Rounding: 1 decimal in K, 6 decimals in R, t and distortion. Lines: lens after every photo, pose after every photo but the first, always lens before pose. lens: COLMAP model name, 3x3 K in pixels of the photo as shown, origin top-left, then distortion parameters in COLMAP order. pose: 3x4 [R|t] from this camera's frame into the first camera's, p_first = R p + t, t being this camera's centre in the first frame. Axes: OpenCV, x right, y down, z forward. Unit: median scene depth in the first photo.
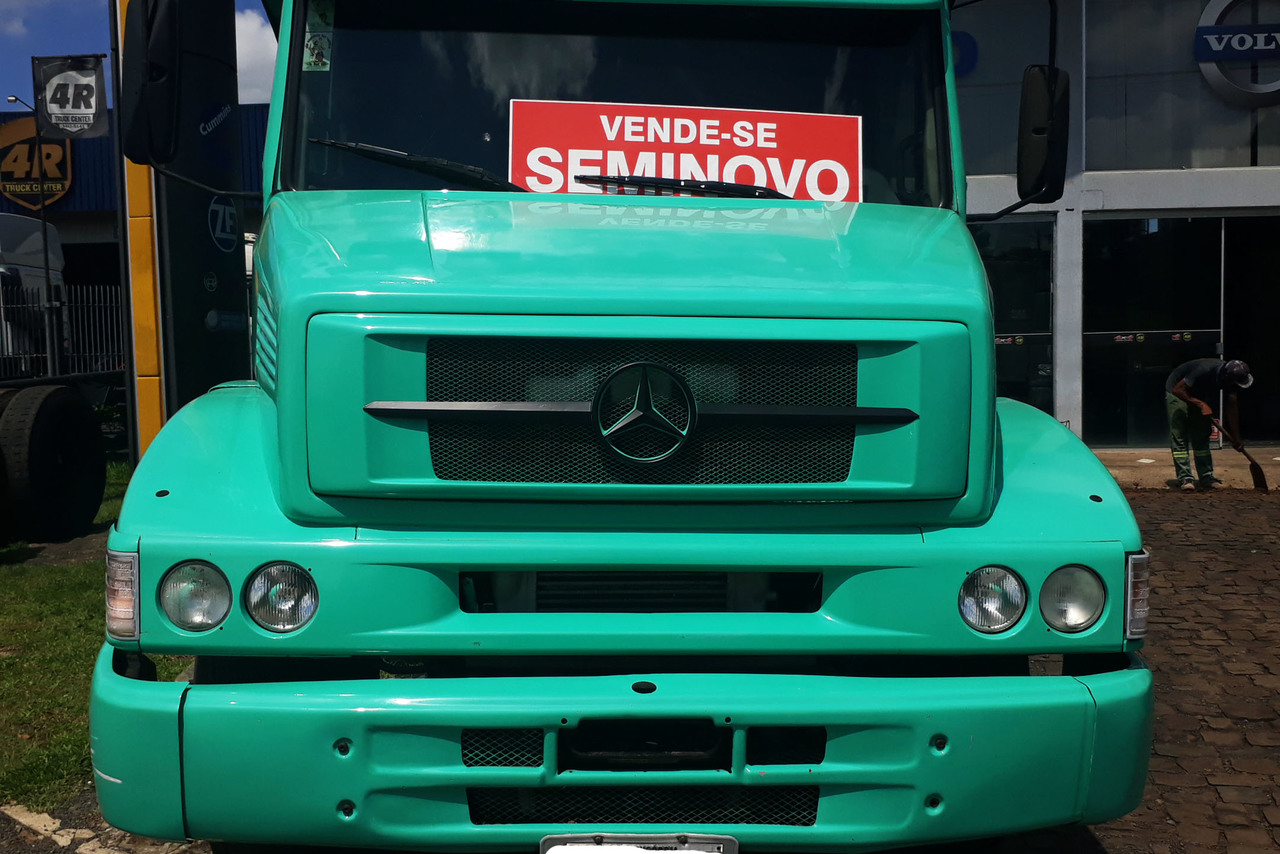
lens RADIAL K [[1390.4, 0, 640.0], [0, 1390.4, 427.0], [0, 0, 1]] dist [0.229687, -0.761688]
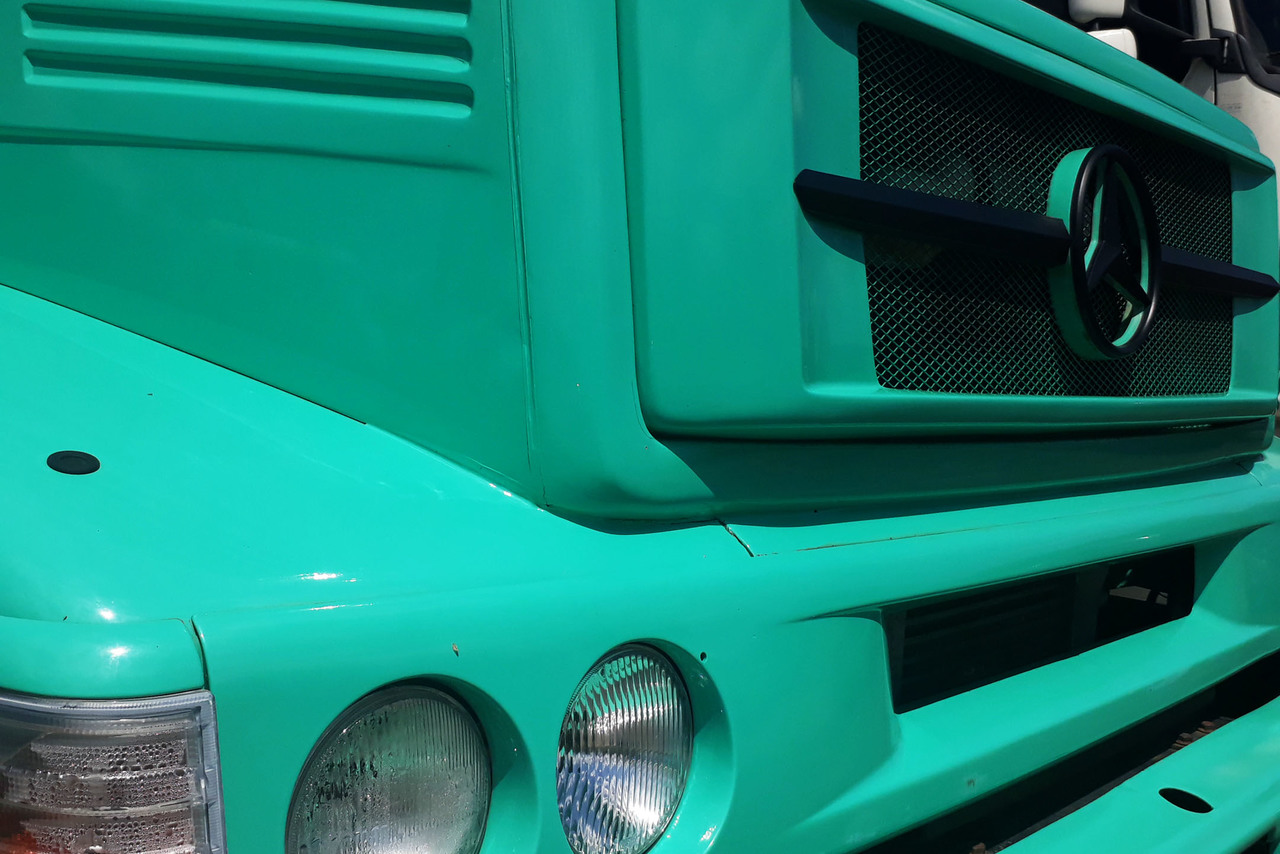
lens RADIAL K [[1390.4, 0, 640.0], [0, 1390.4, 427.0], [0, 0, 1]] dist [0.229687, -0.761688]
pose [[0.692325, -0.025204, 0.721145, -0.355391], [0.037724, 0.999287, -0.001291, 0.034942], [-0.720599, 0.028098, 0.692783, 0.578456]]
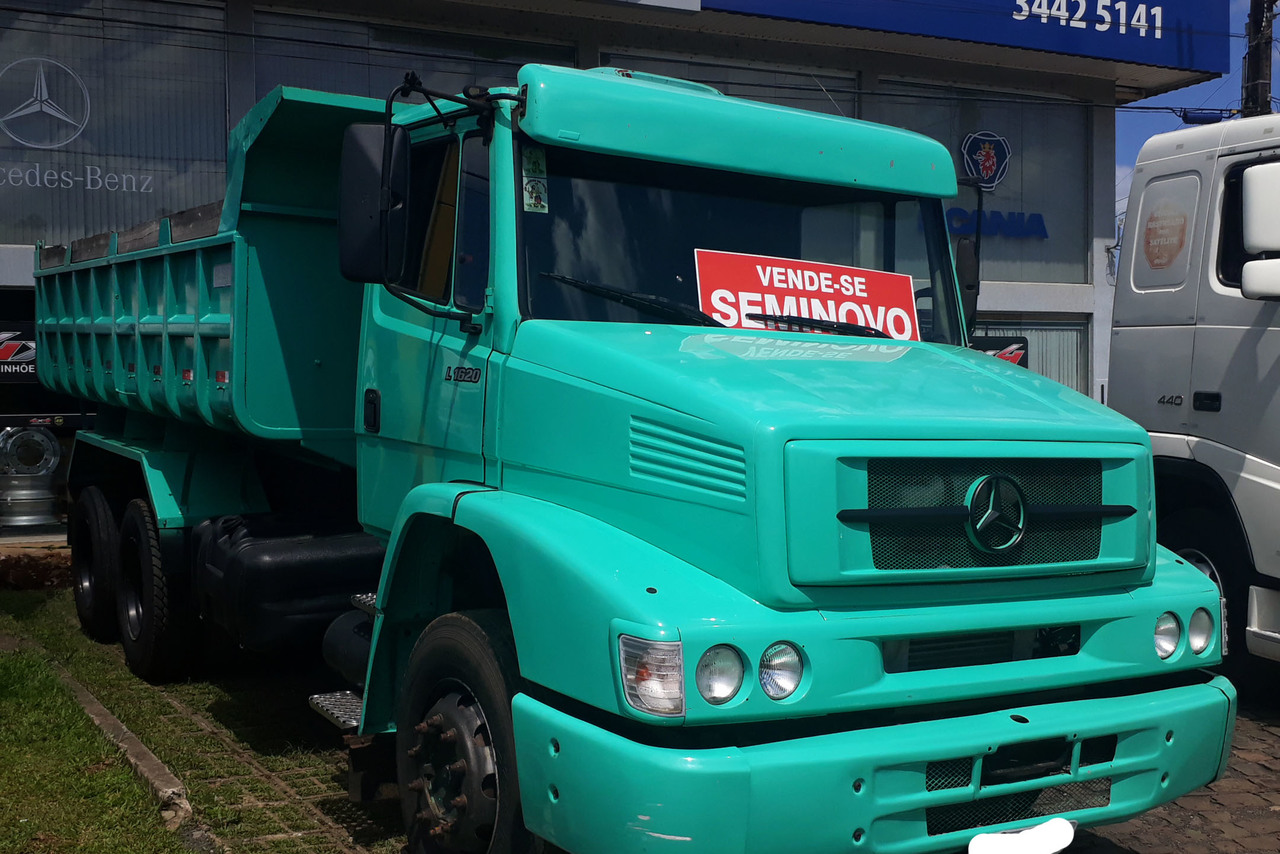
lens RADIAL K [[1390.4, 0, 640.0], [0, 1390.4, 427.0], [0, 0, 1]] dist [0.229687, -0.761688]
pose [[0.878658, 0.002210, 0.477447, -0.706019], [0.018535, 0.999078, -0.038735, -0.034925], [-0.477092, 0.042884, 0.877806, -0.020183]]
